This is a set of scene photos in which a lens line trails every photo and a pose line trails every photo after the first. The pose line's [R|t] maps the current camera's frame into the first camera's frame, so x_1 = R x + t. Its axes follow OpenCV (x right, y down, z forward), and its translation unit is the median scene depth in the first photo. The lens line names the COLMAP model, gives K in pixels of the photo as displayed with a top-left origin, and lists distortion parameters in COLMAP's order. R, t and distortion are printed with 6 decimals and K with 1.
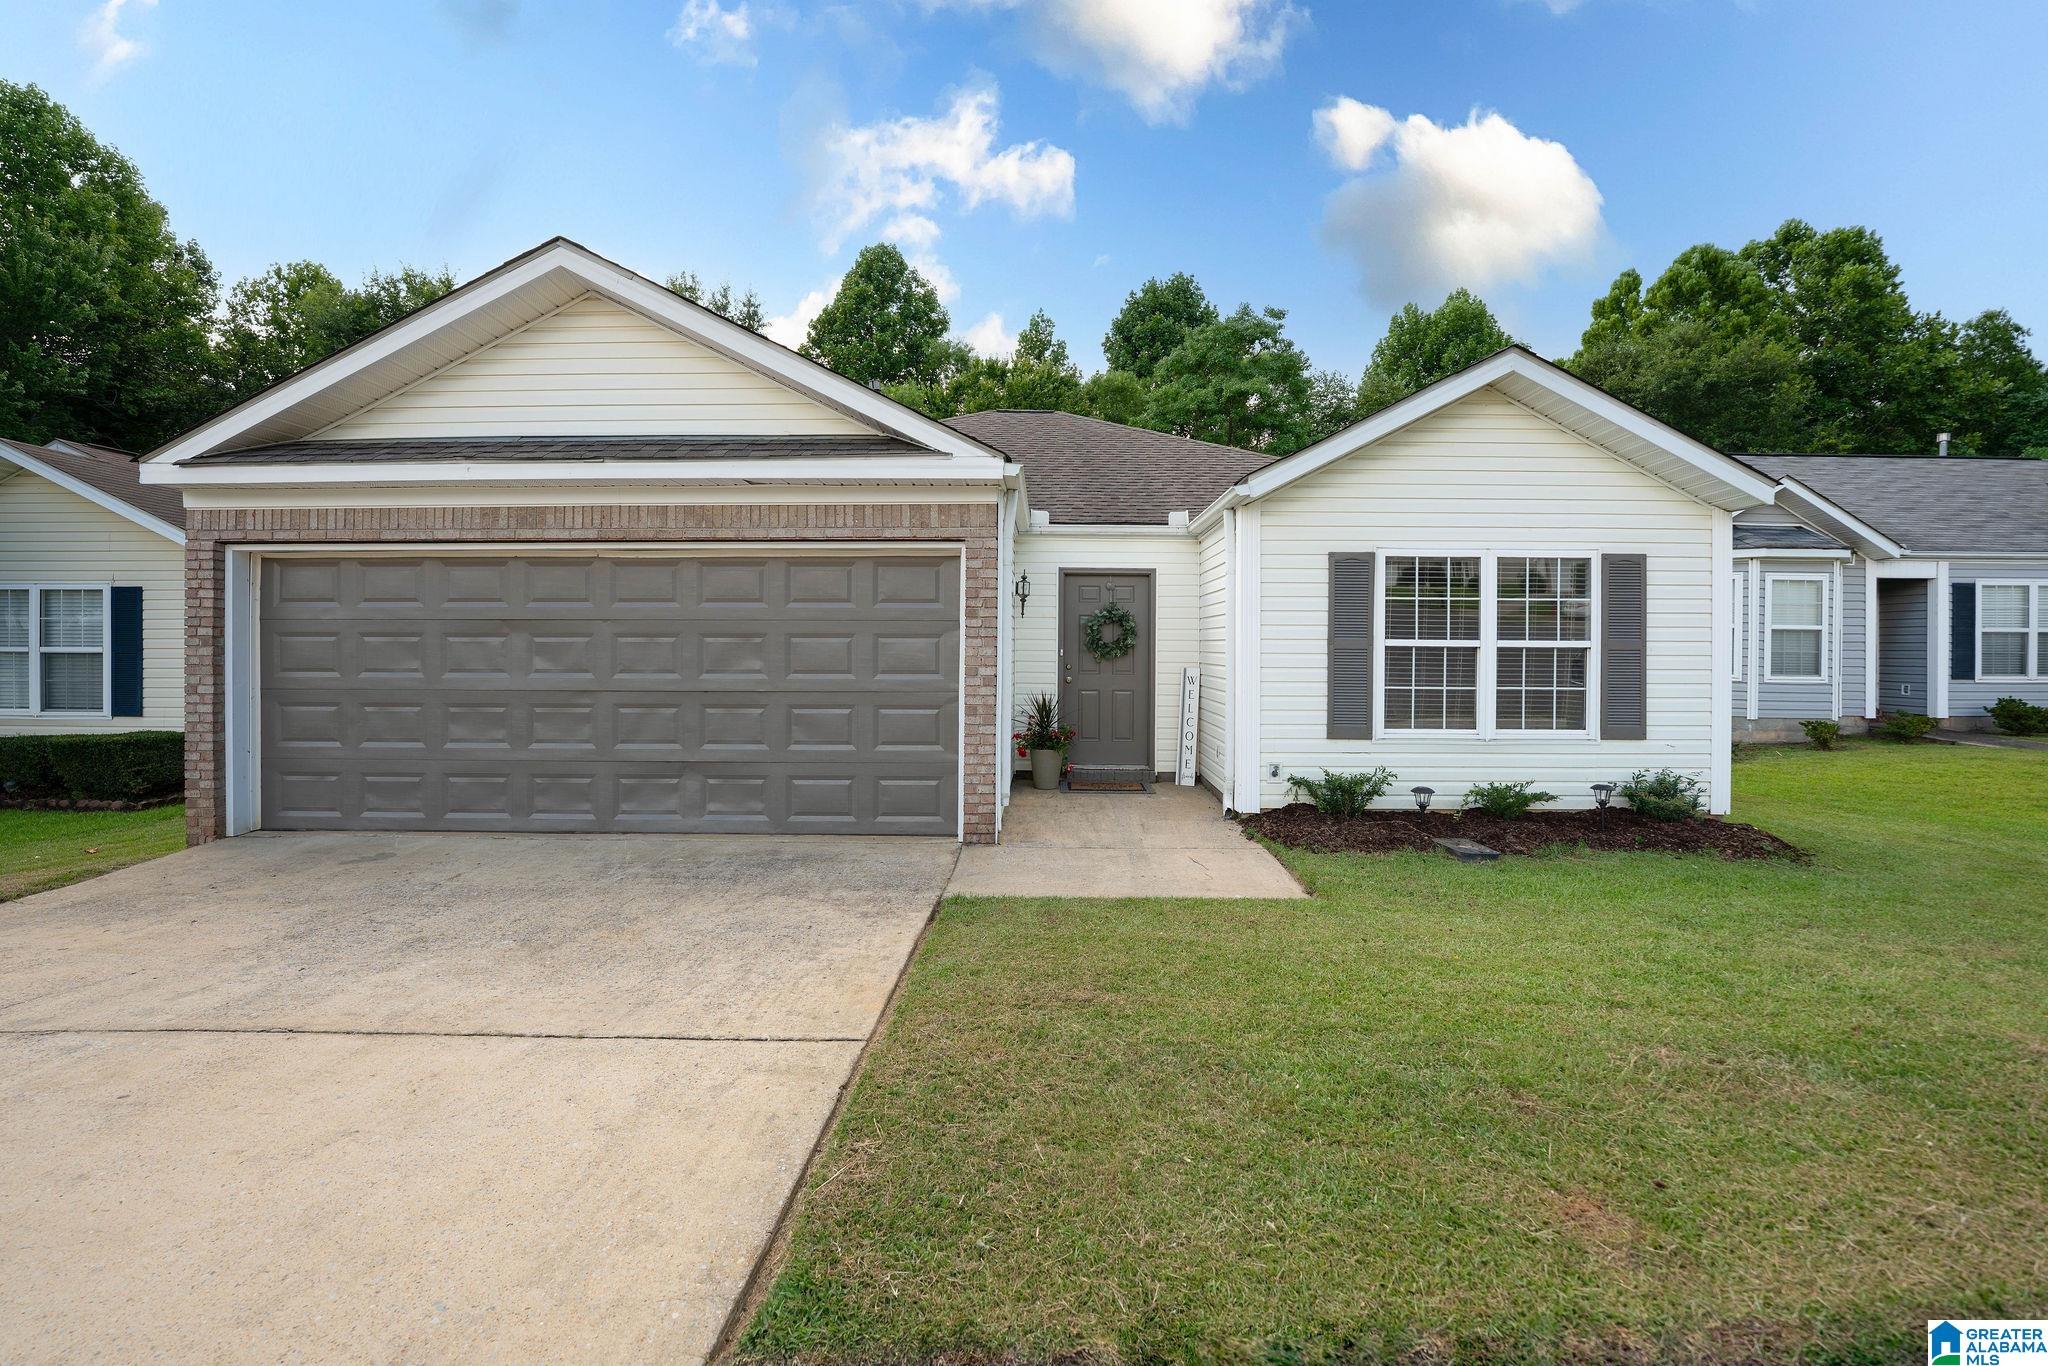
lens RADIAL K [[860.2, 0, 989.6], [0, 860.2, 662.6], [0, 0, 1]] dist [-0.017970, -0.000021]
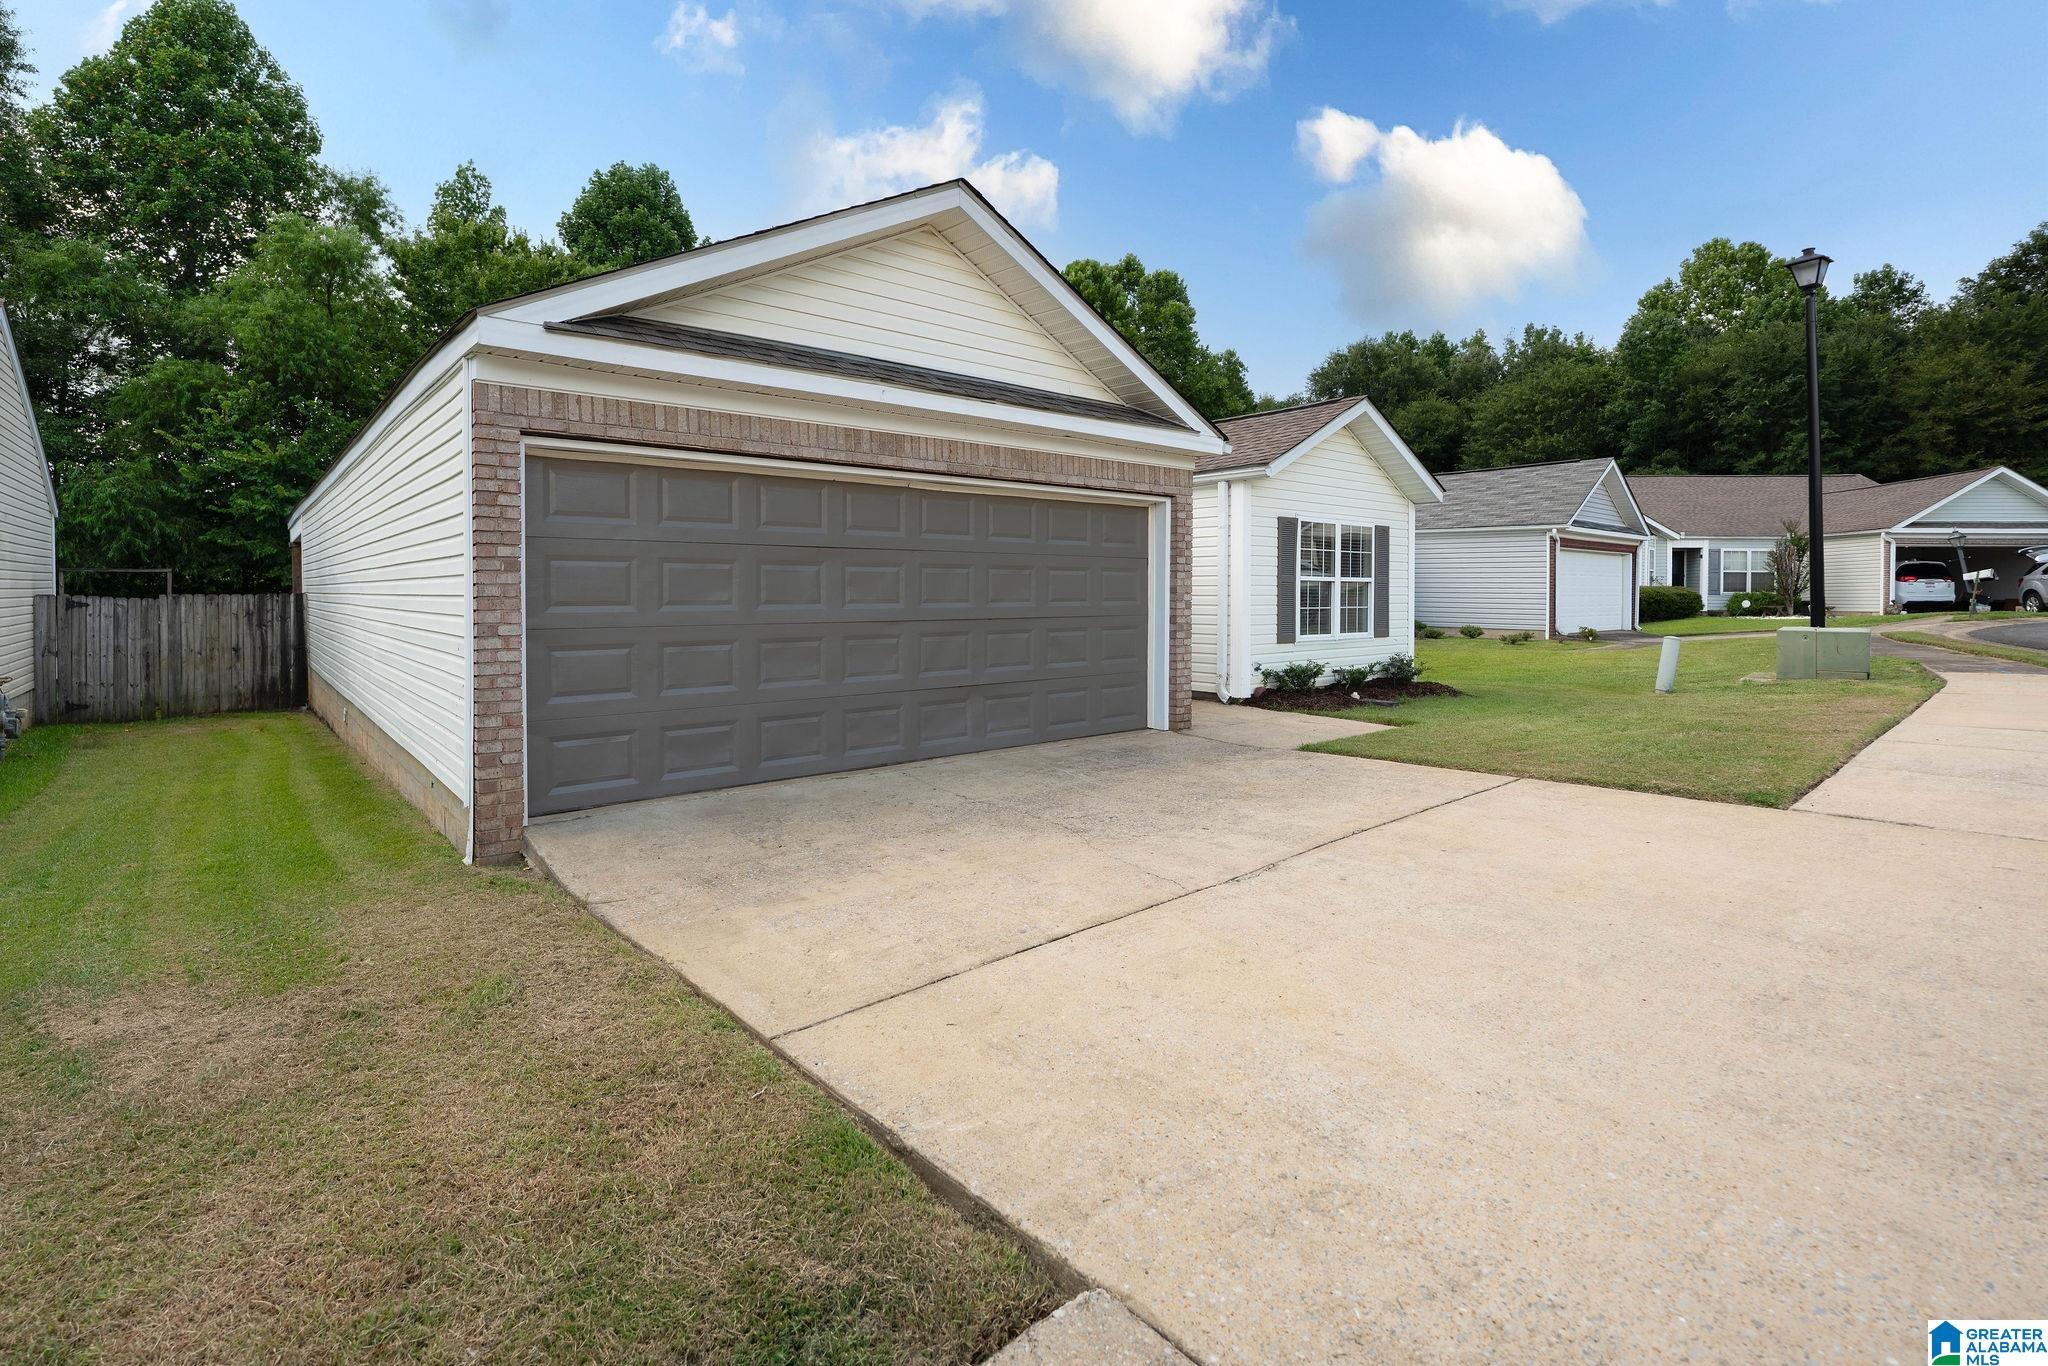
lens RADIAL K [[938.9, 0, 1020.5], [0, 938.9, 618.8], [0, 0, 1]] dist [-0.002158, -0.000035]
pose [[0.752159, -0.021204, 0.658641, -1.073426], [0.006468, 0.999672, 0.024796, 0.004119], [-0.658950, -0.014391, 0.752049, 0.087441]]
